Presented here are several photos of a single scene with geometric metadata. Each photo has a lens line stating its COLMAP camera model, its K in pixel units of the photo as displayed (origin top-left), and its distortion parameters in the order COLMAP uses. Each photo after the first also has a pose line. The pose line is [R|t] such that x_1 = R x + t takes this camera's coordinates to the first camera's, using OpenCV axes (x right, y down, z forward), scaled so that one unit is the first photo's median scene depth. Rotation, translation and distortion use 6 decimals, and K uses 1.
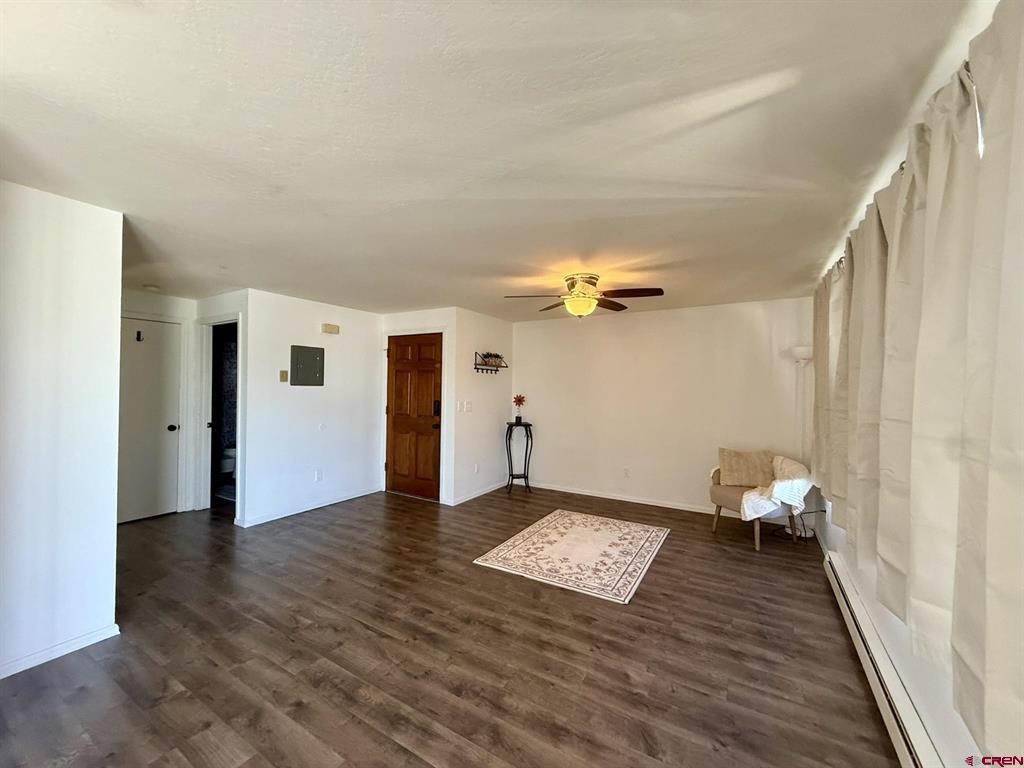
lens RADIAL K [[408.1, 0, 509.6], [0, 408.1, 385.5], [0, 0, 1]] dist [0.000590, -0.000500]
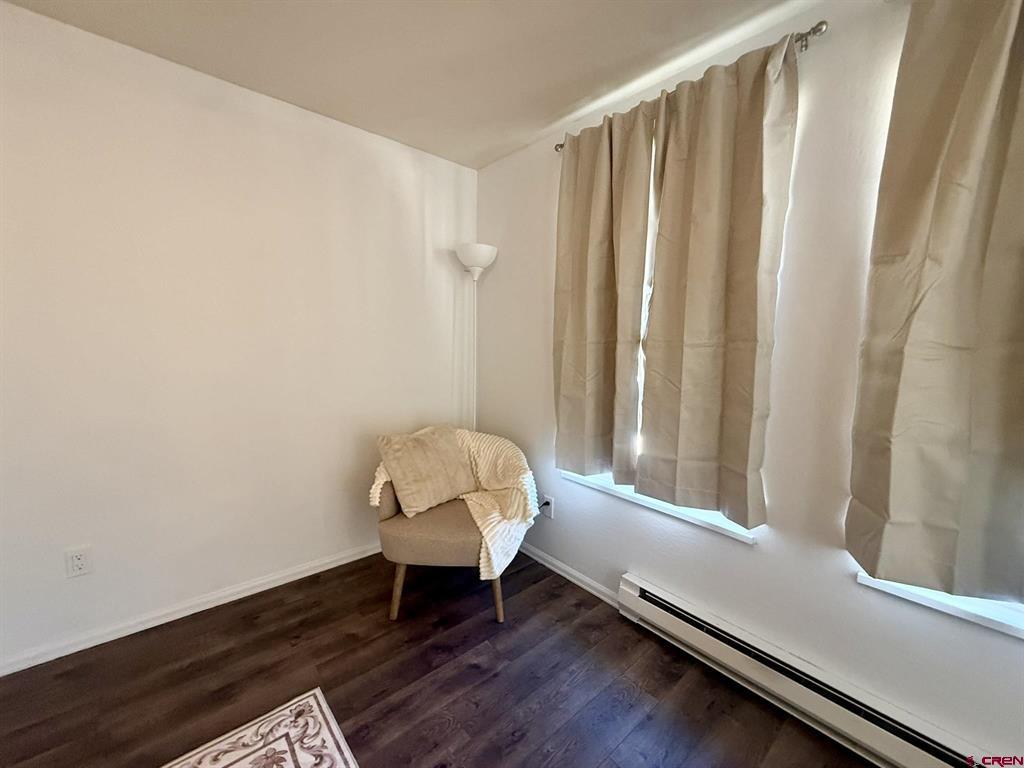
lens RADIAL K [[406.5, 0, 508.8], [0, 406.5, 385.7], [0, 0, 1]] dist [0.000285, -0.000280]
pose [[0.308655, -0.103618, 0.945513, 0.146706], [-0.025359, 0.992799, 0.117079, 0.043677], [-0.950836, -0.060115, 0.303805, 0.823569]]
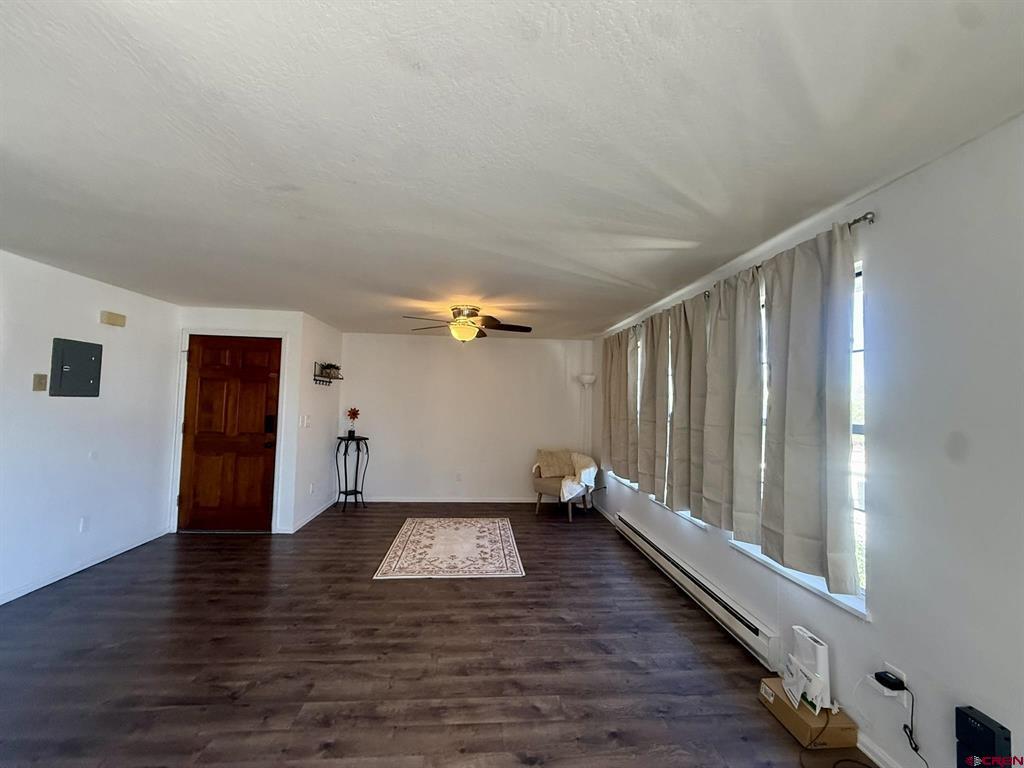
lens RADIAL K [[408.1, 0, 509.6], [0, 408.1, 385.5], [0, 0, 1]] dist [0.000590, -0.000500]
pose [[0.813172, 0.030449, 0.581227, -0.363799], [-0.016374, 0.999432, -0.029449, -0.012406], [-0.581793, 0.014430, 0.813209, -0.008860]]
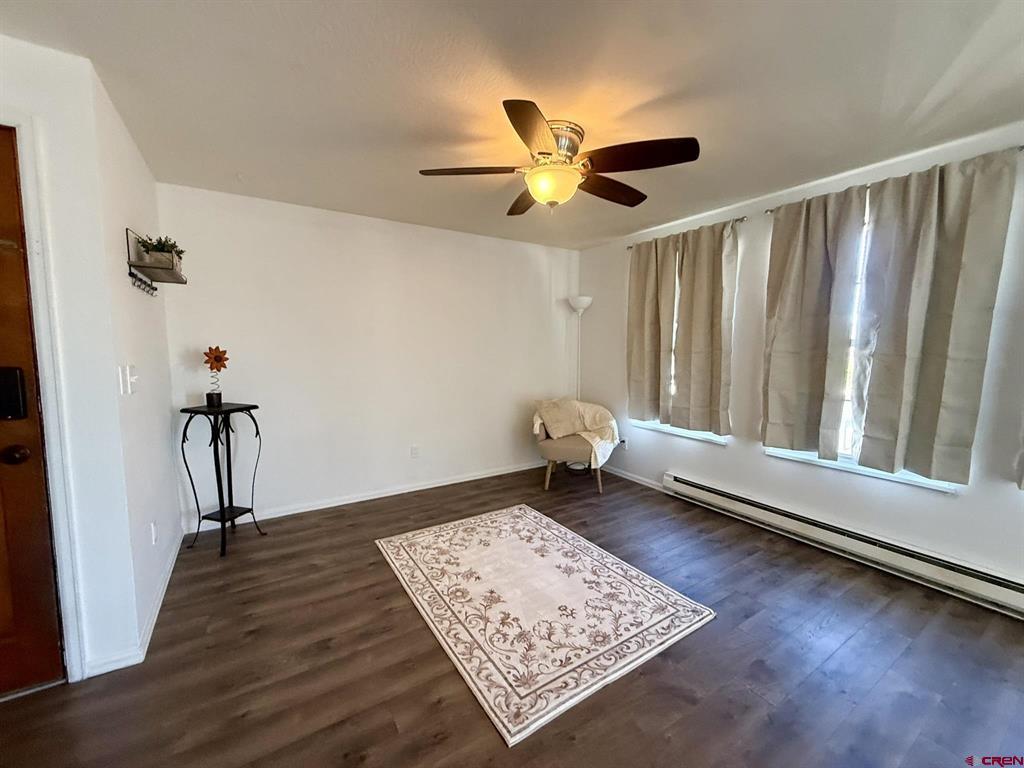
lens RADIAL K [[408.1, 0, 509.6], [0, 408.1, 385.5], [0, 0, 1]] dist [0.000590, -0.000500]
pose [[0.446887, -0.095996, 0.889425, -0.371962], [-0.003526, 0.994029, 0.109058, 0.022744], [-0.894583, -0.051873, 0.443880, 0.738156]]
